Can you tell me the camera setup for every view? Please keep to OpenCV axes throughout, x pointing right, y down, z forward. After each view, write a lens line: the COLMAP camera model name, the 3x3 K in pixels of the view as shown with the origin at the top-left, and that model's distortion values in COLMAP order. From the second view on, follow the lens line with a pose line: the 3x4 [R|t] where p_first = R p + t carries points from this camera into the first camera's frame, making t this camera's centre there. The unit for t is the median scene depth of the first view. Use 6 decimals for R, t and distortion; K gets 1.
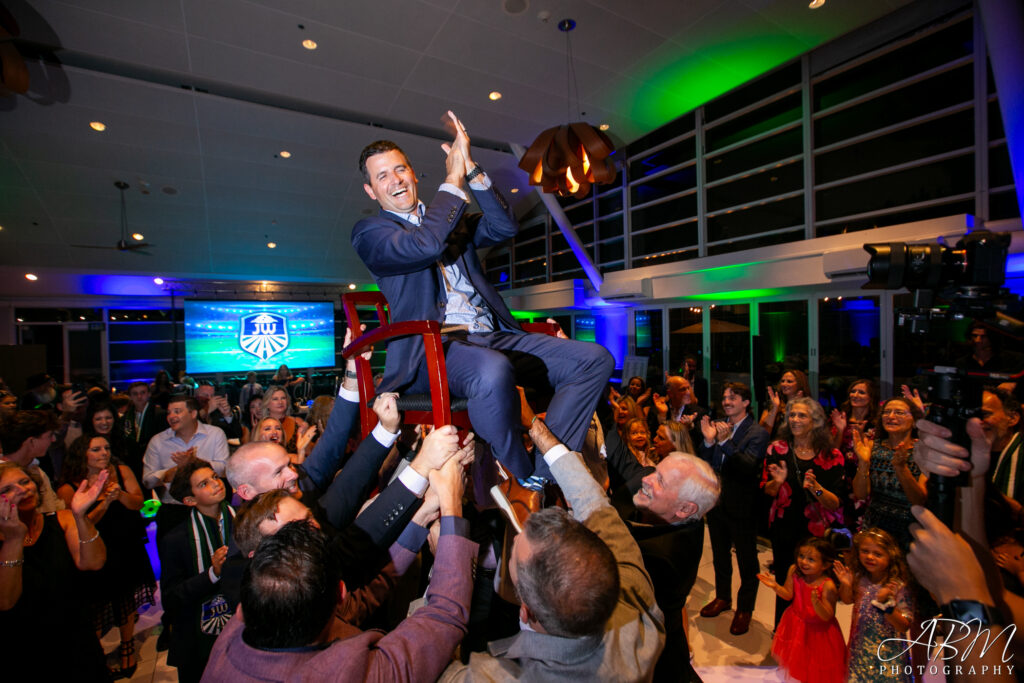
lens RADIAL K [[469.2, 0, 512.0], [0, 469.2, 341.5], [0, 0, 1]] dist [-0.019648, 0.000644]
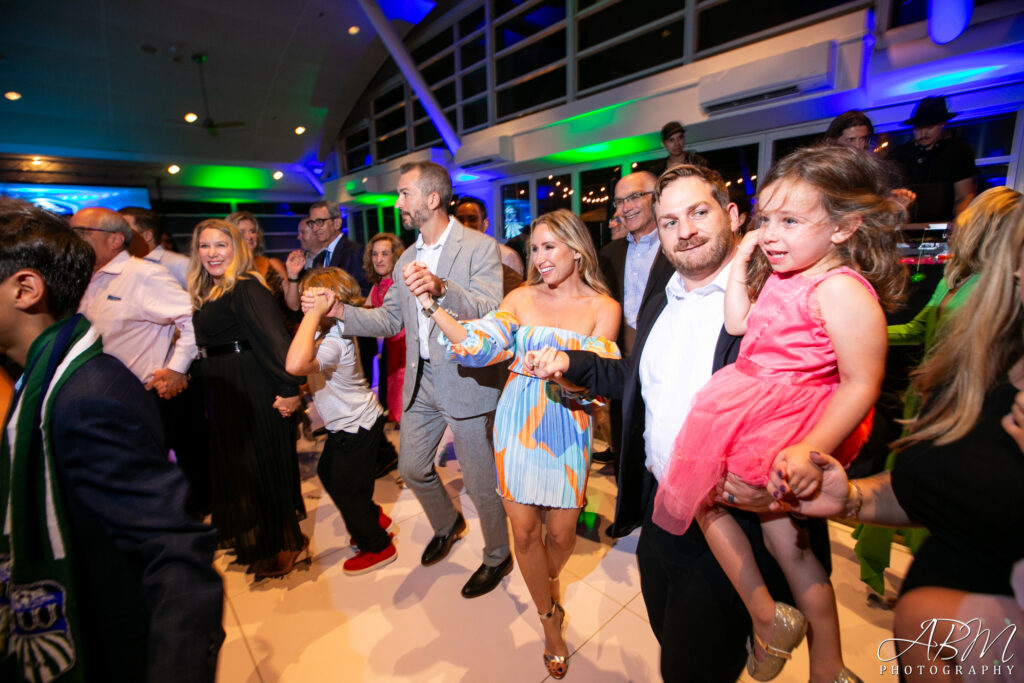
lens RADIAL K [[468.5, 0, 510.0], [0, 468.5, 338.2], [0, 0, 1]] dist [-0.043481, 0.017313]
pose [[0.981359, -0.048121, 0.186063, 0.117440], [0.013986, 0.983461, 0.180581, 0.061130], [-0.191675, -0.174613, 0.965801, 0.144856]]
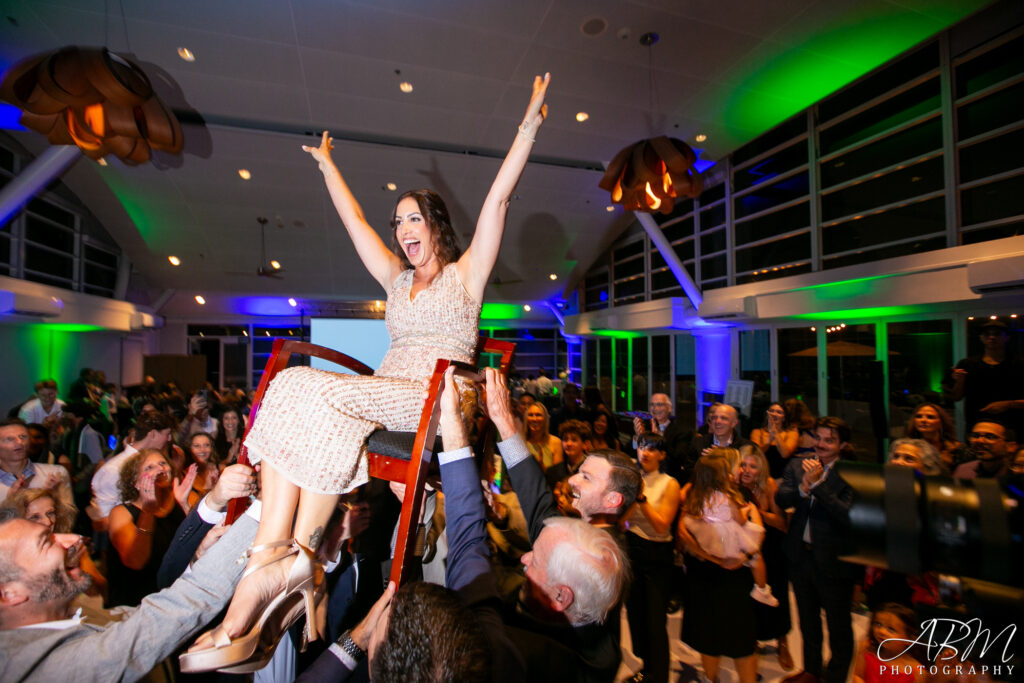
lens RADIAL K [[468.5, 0, 510.0], [0, 468.5, 338.2], [0, 0, 1]] dist [-0.043481, 0.017313]
pose [[0.971836, 0.010860, -0.235410, 0.043270], [-0.022055, 0.998745, -0.044975, -0.001266], [0.234626, 0.048900, 0.970855, 0.014767]]
